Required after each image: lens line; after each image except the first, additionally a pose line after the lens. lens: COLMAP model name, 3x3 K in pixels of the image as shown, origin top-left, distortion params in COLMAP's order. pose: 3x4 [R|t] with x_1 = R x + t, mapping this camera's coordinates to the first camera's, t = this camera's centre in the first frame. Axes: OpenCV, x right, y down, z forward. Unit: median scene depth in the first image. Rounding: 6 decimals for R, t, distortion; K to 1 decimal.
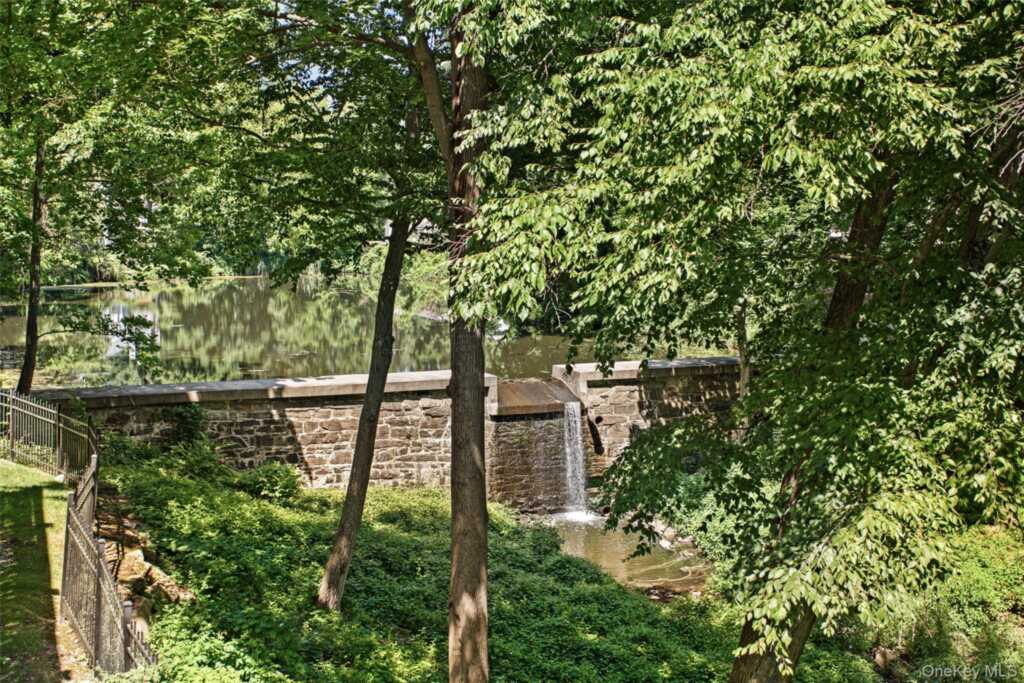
lens RADIAL K [[1184.5, 0, 512.0], [0, 1184.5, 341.5], [0, 0, 1]] dist [0.004394, 0.001304]
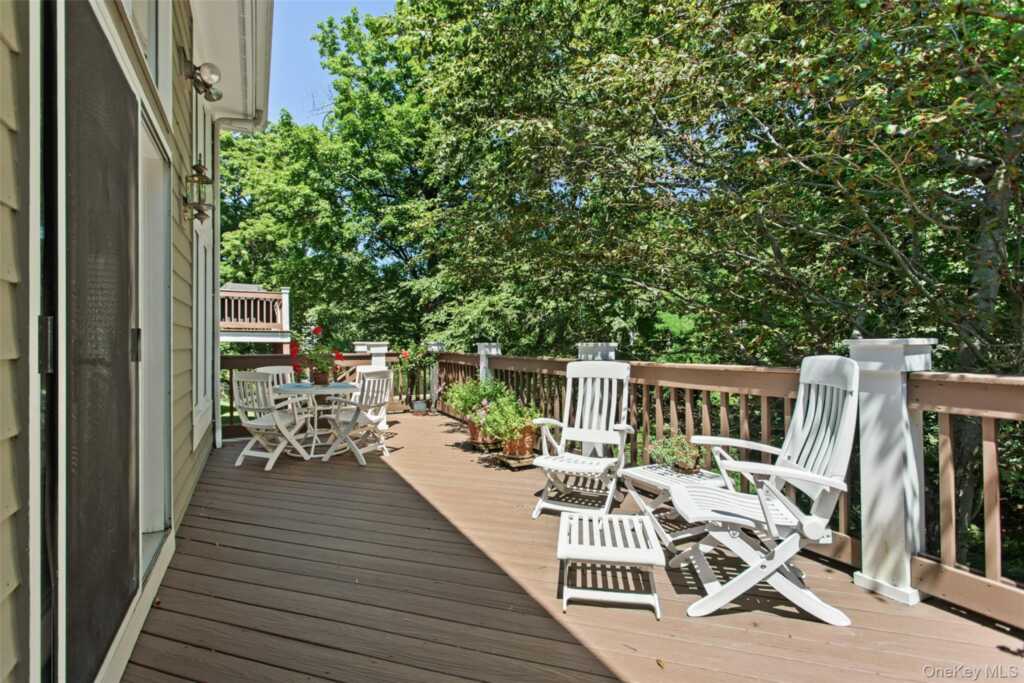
lens RADIAL K [[497.3, 0, 512.0], [0, 497.3, 341.5], [0, 0, 1]] dist [0.000000, -0.000003]
pose [[0.997234, -0.005583, 0.074121, 0.149324], [0.012646, 0.995380, -0.095175, 0.084573], [-0.073247, 0.095849, 0.992697, -0.821511]]
